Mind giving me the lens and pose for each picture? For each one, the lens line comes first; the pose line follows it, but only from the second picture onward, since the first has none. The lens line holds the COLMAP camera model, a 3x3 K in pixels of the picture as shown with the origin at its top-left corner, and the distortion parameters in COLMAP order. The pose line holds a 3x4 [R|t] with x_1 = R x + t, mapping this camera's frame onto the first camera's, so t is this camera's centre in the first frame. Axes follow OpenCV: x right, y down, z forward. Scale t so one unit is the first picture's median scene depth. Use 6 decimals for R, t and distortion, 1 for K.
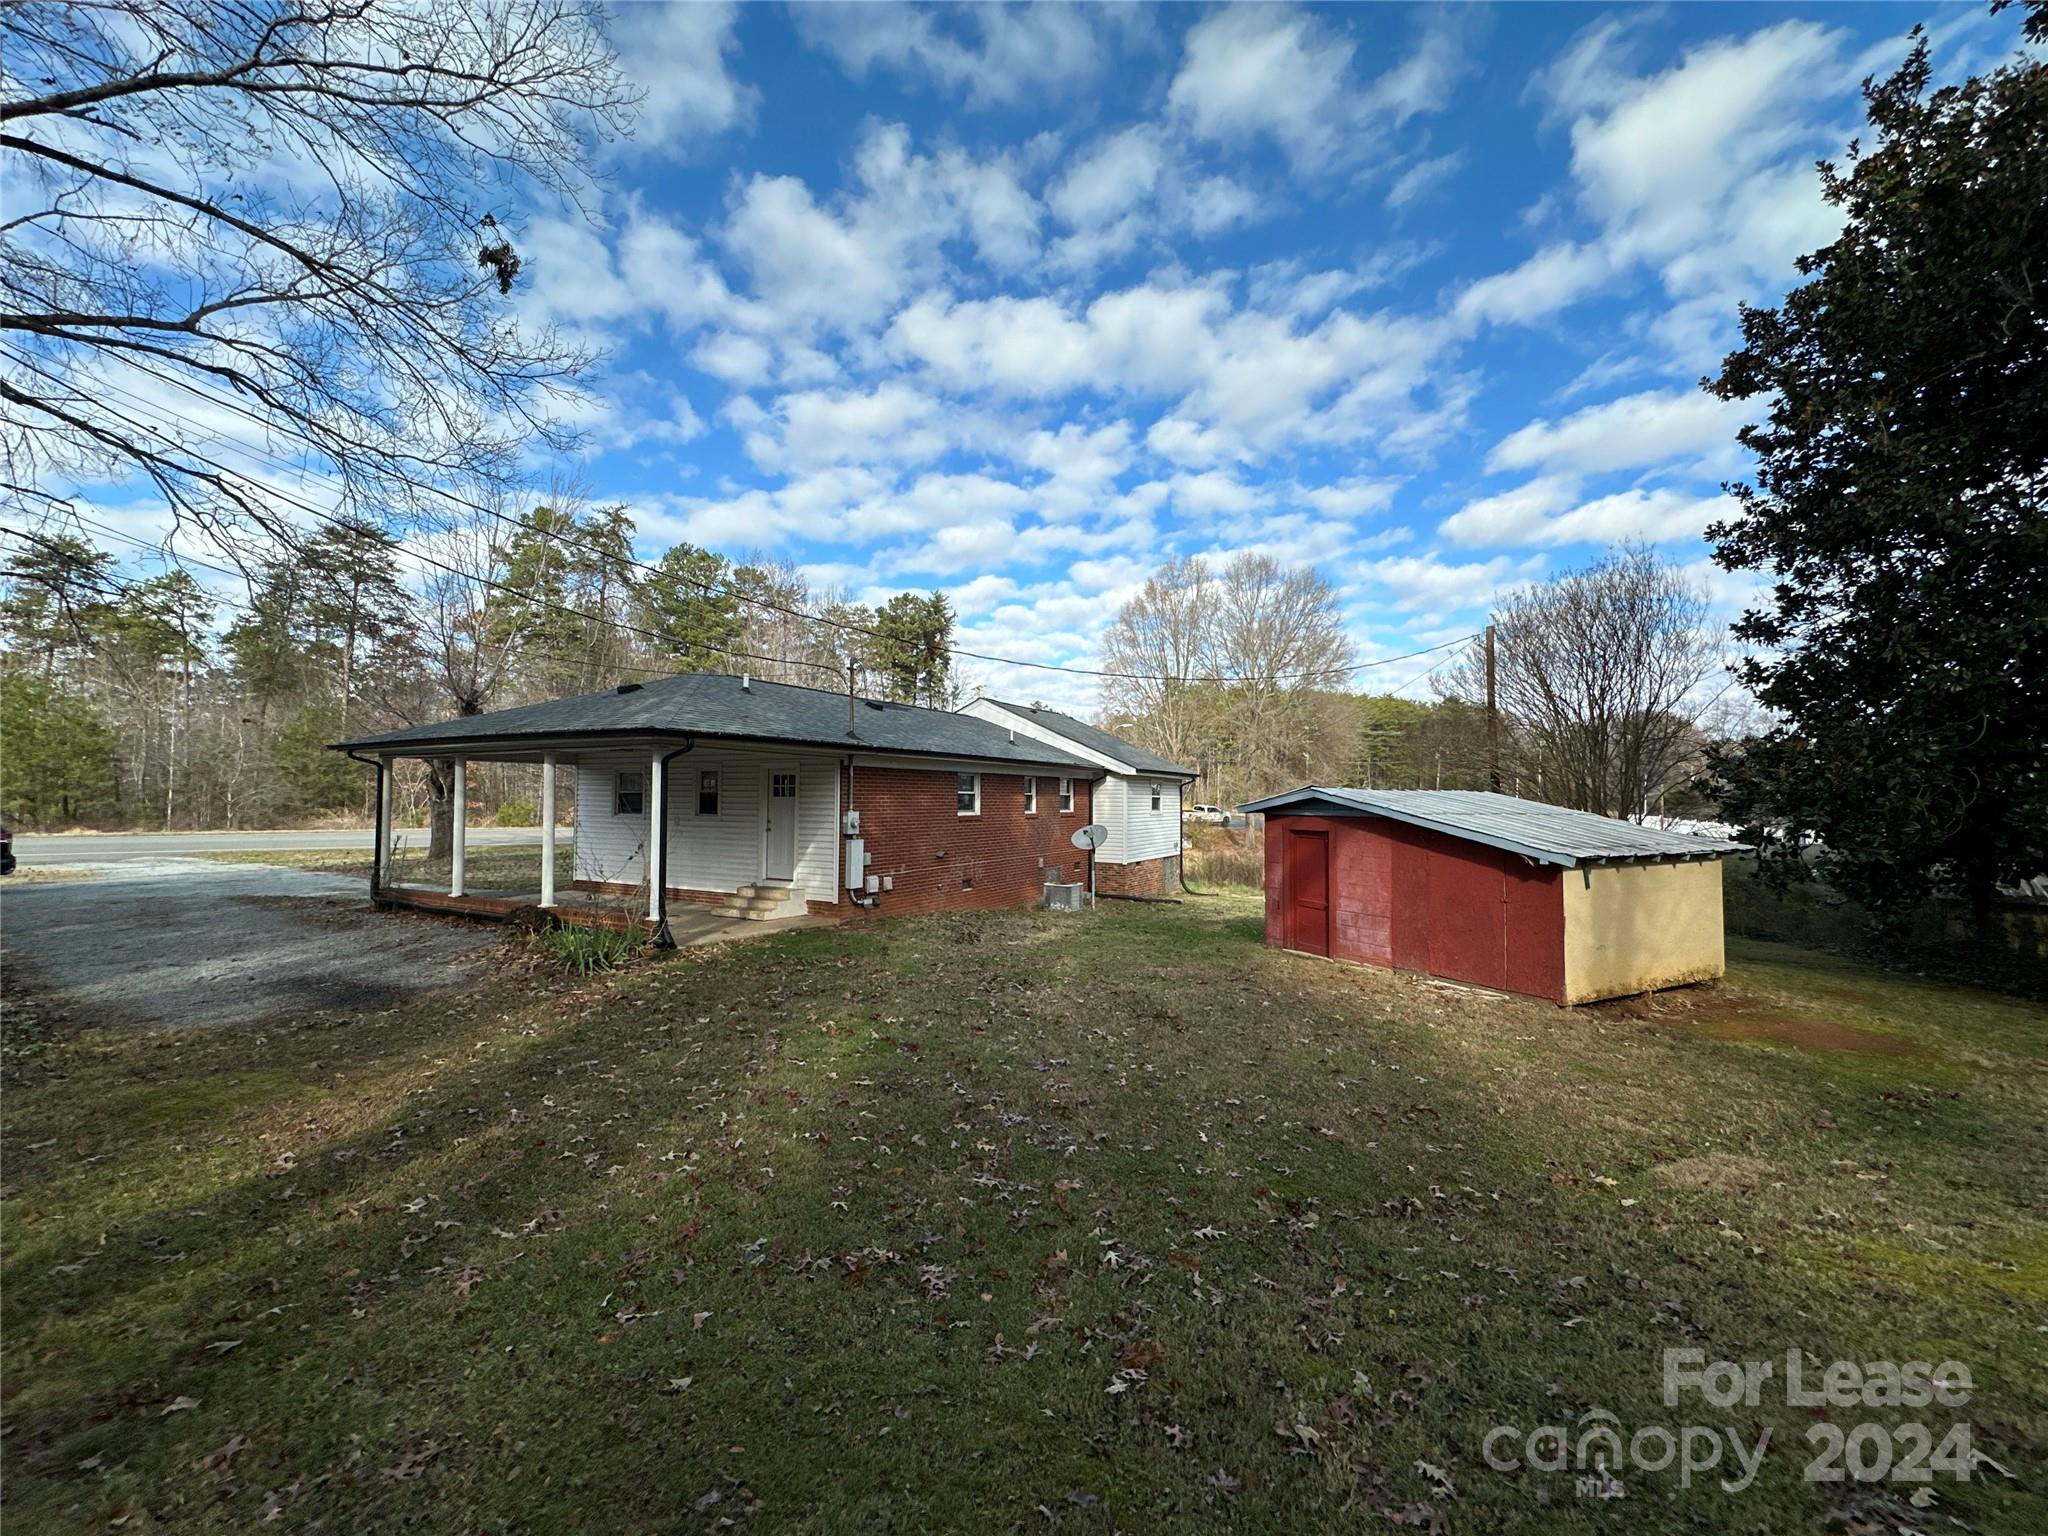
lens RADIAL K [[814.4, 0, 1038.5], [0, 814.4, 756.4], [0, 0, 1]] dist [-0.003602, 0.000104]
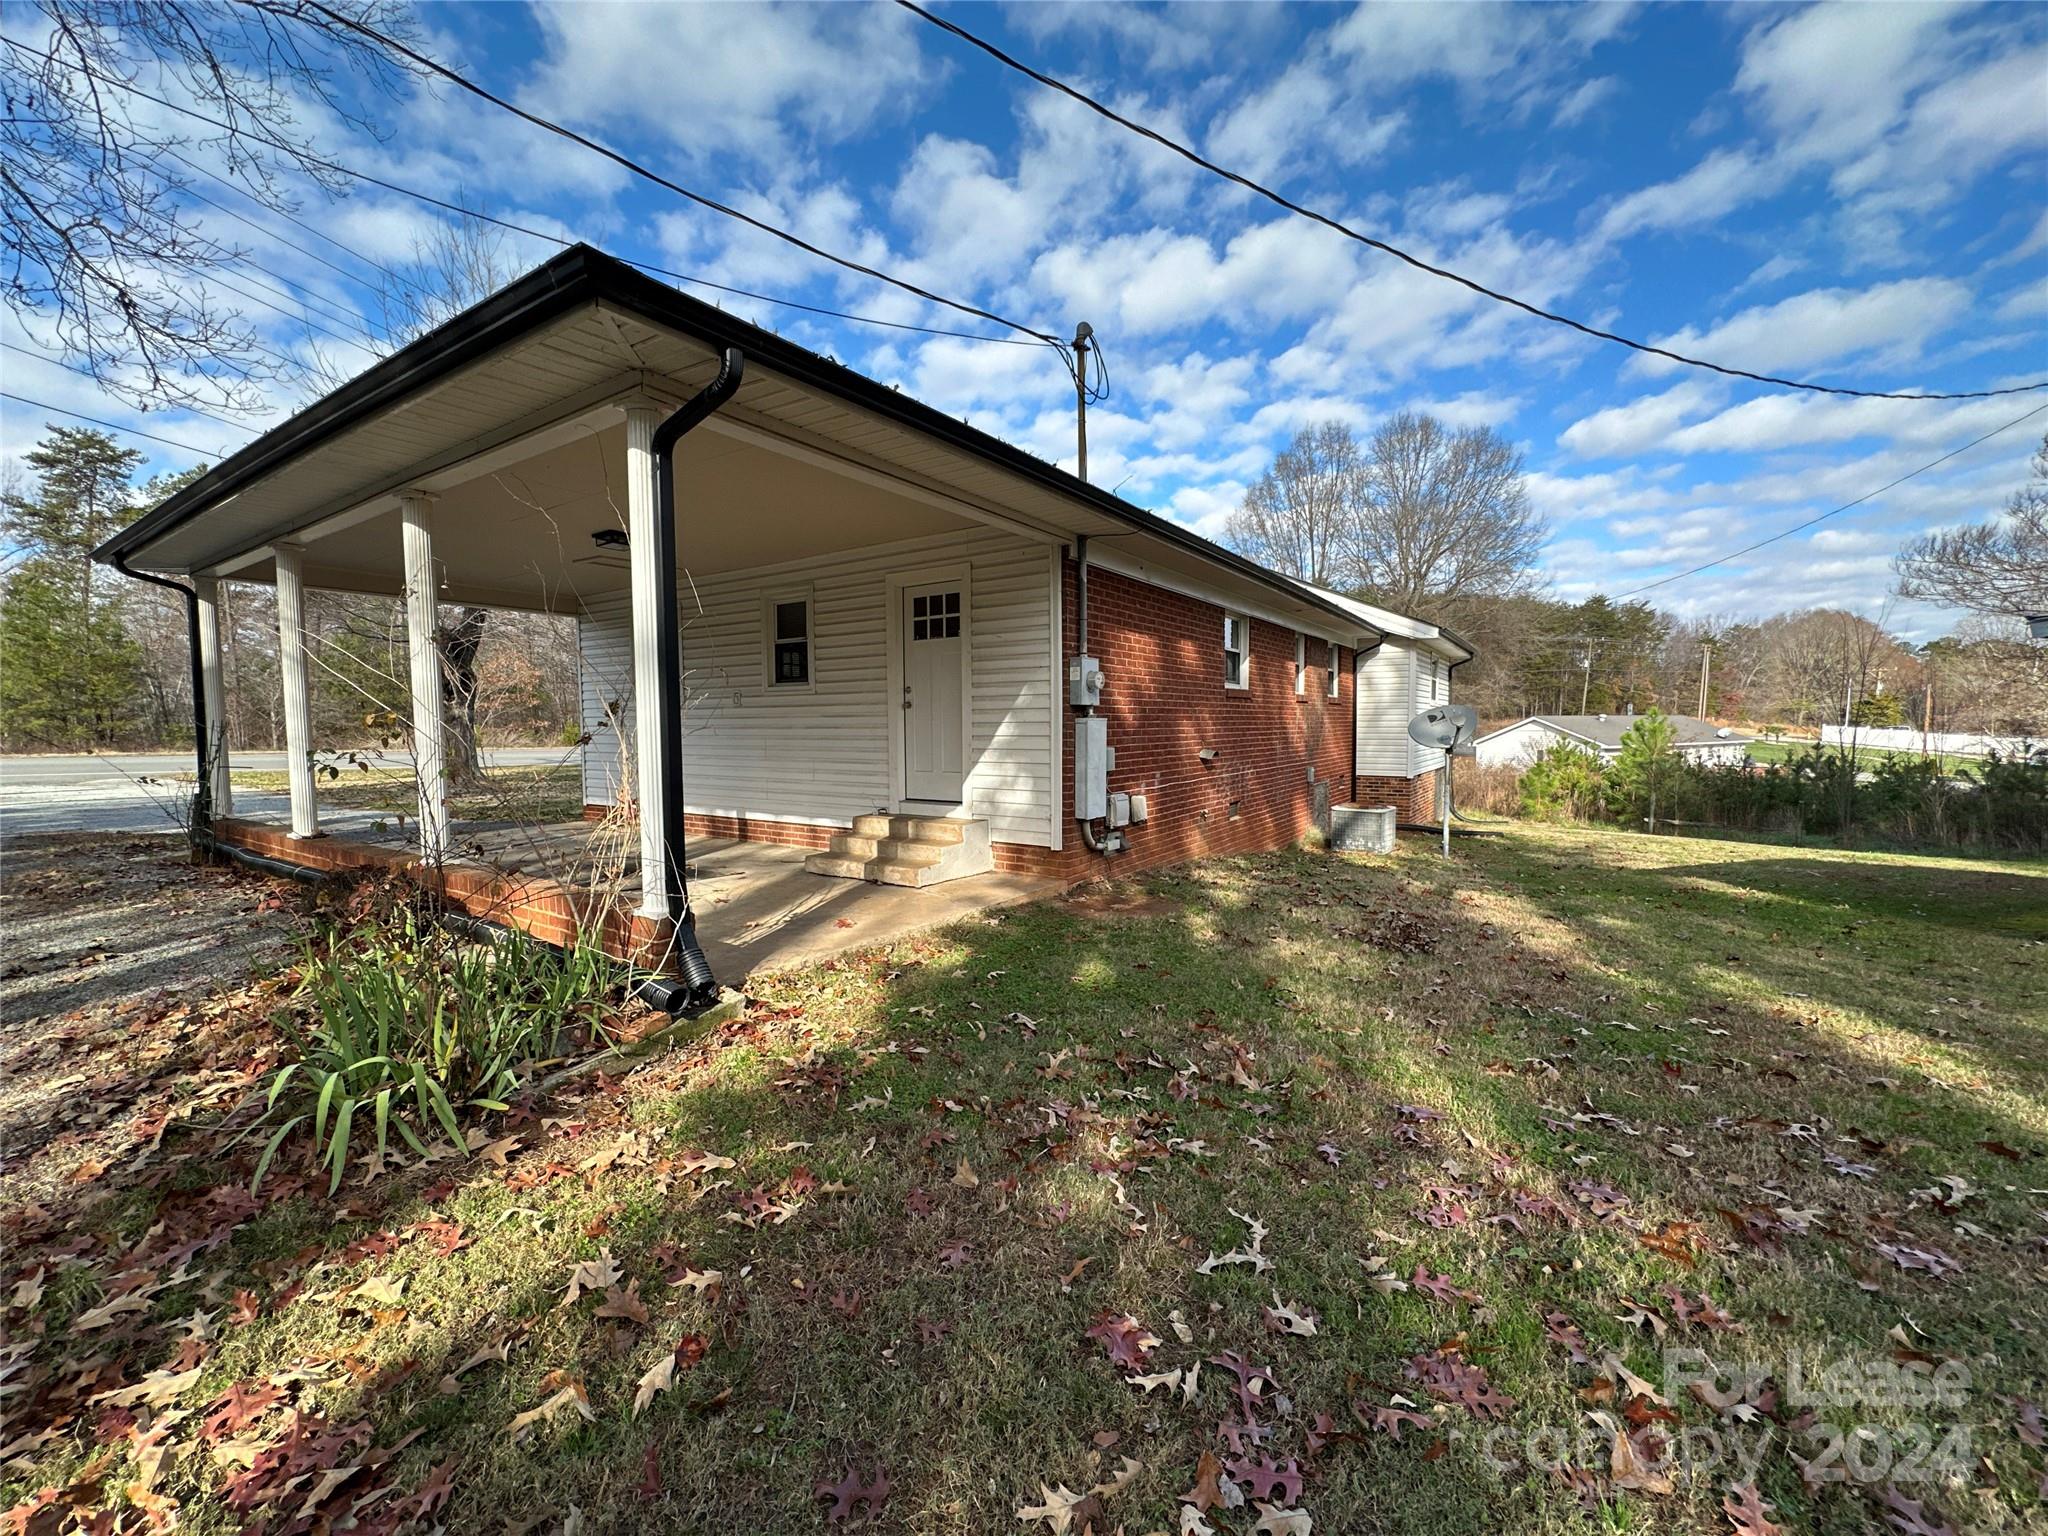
lens RADIAL K [[814.4, 0, 1025.0], [0, 814.4, 773.8], [0, 0, 1]] dist [-0.003602, 0.000104]
pose [[0.994853, -0.006241, -0.101139, -0.225206], [0.017533, 0.993649, 0.111147, 0.084724], [0.099803, -0.112349, 0.988644, 0.542136]]
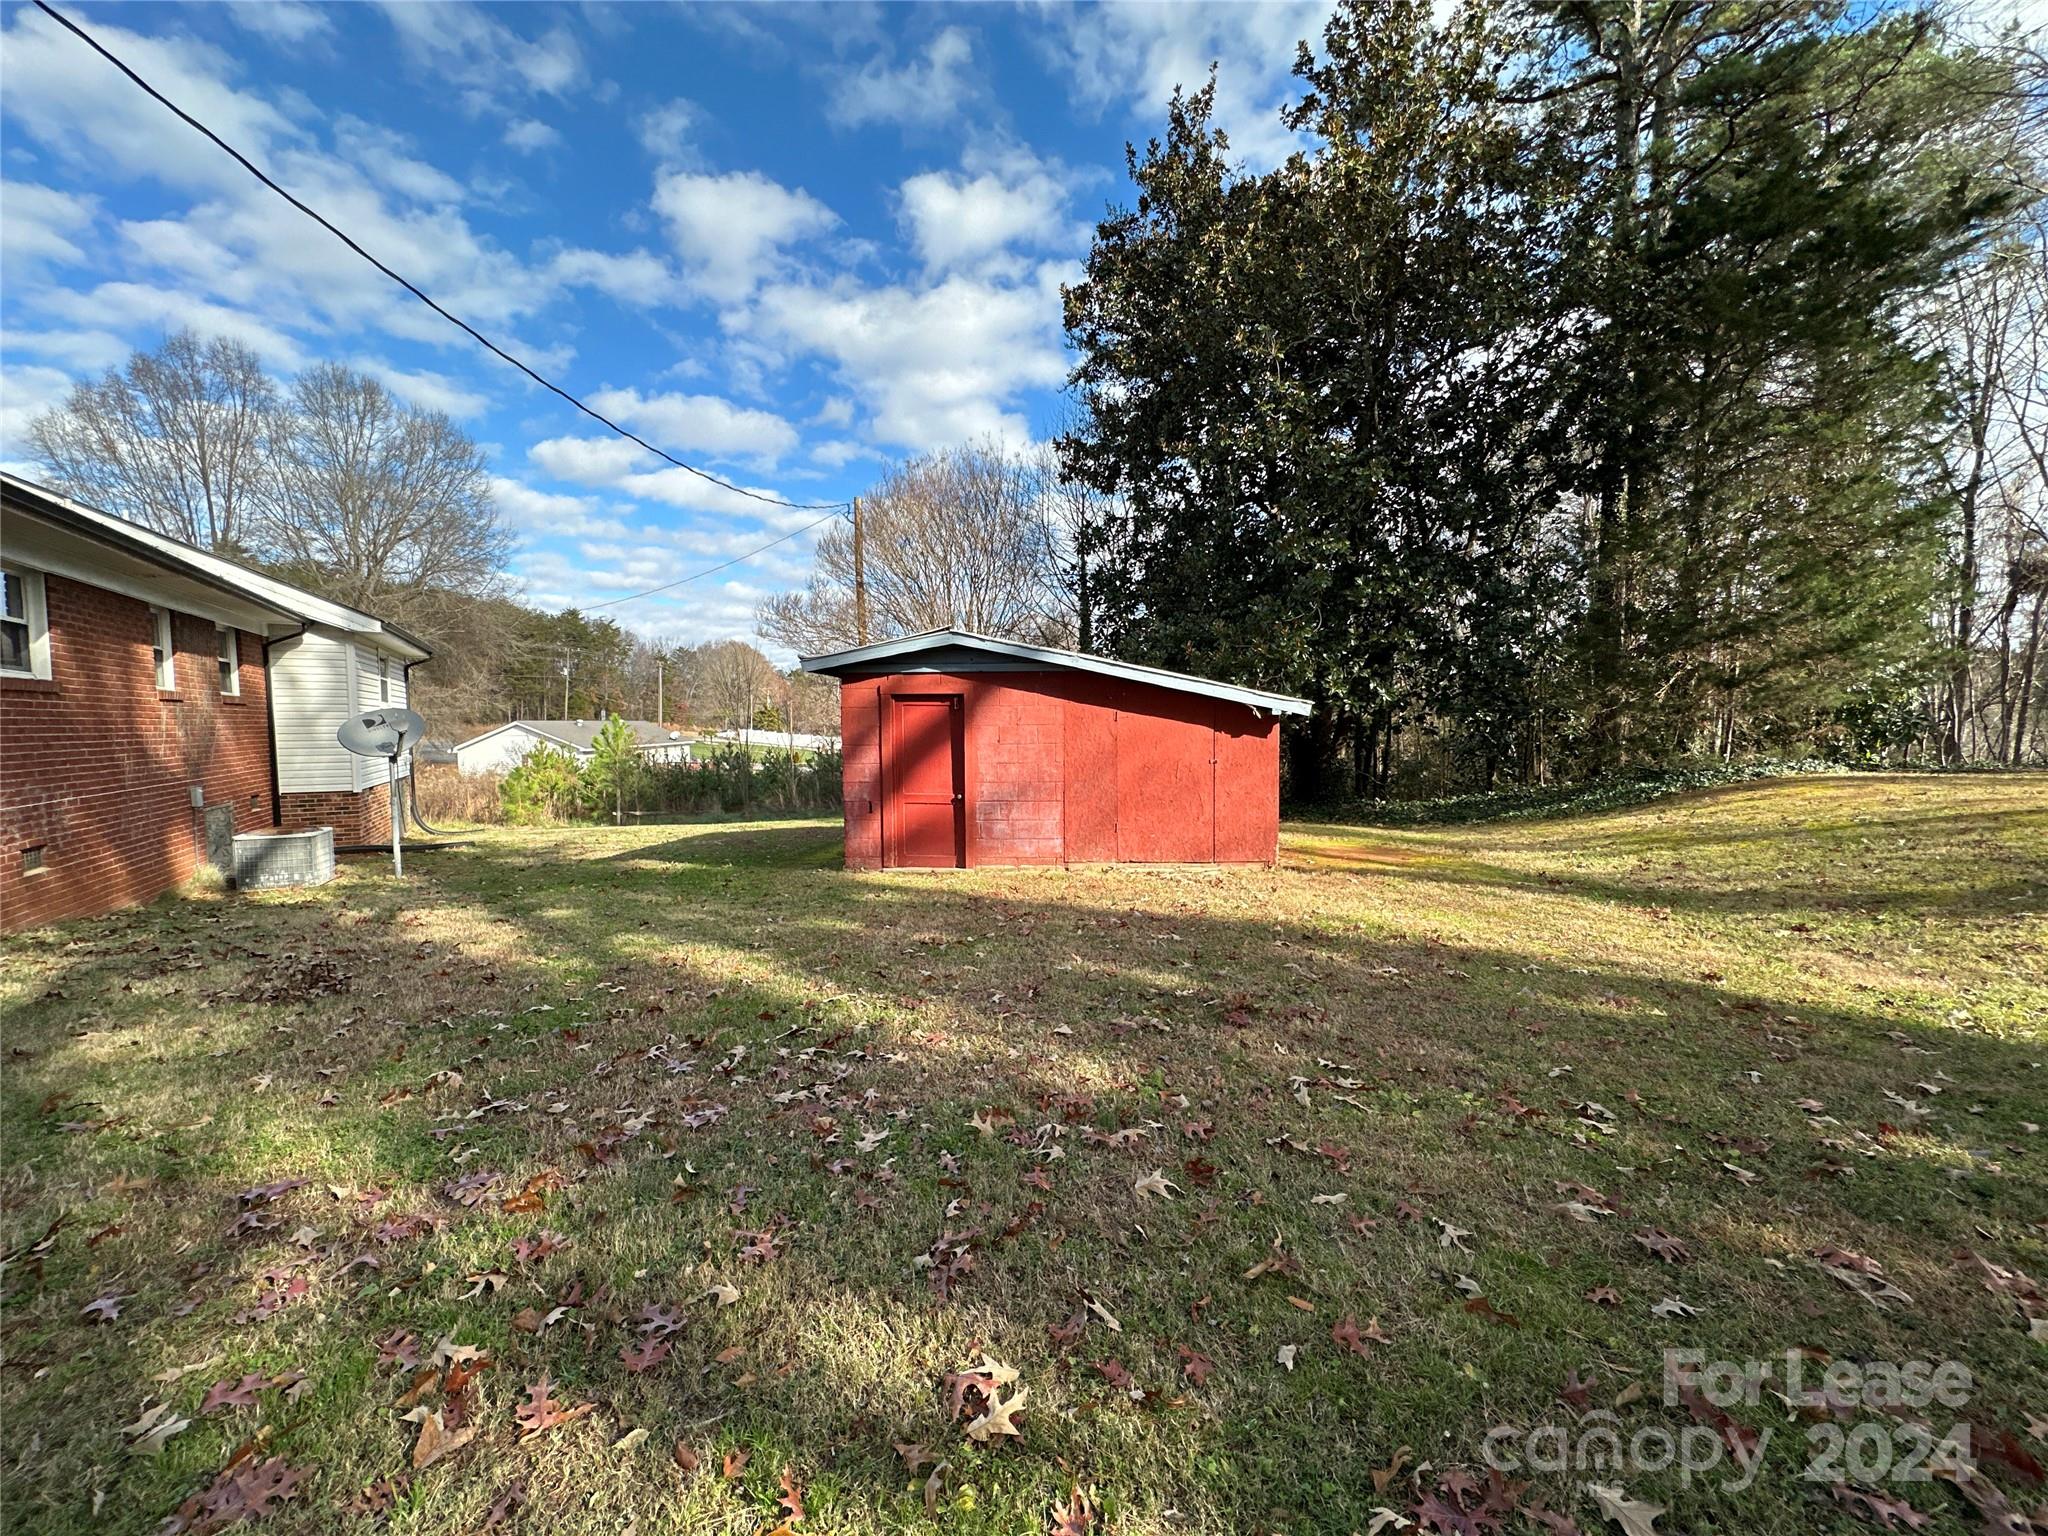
lens RADIAL K [[814.4, 0, 1024.7], [0, 814.4, 758.2], [0, 0, 1]] dist [-0.003602, 0.000104]
pose [[0.531429, -0.045543, 0.845878, -0.203416], [-0.034975, 0.996523, 0.075627, 0.083825], [-0.846381, -0.069775, 0.527988, 0.523891]]
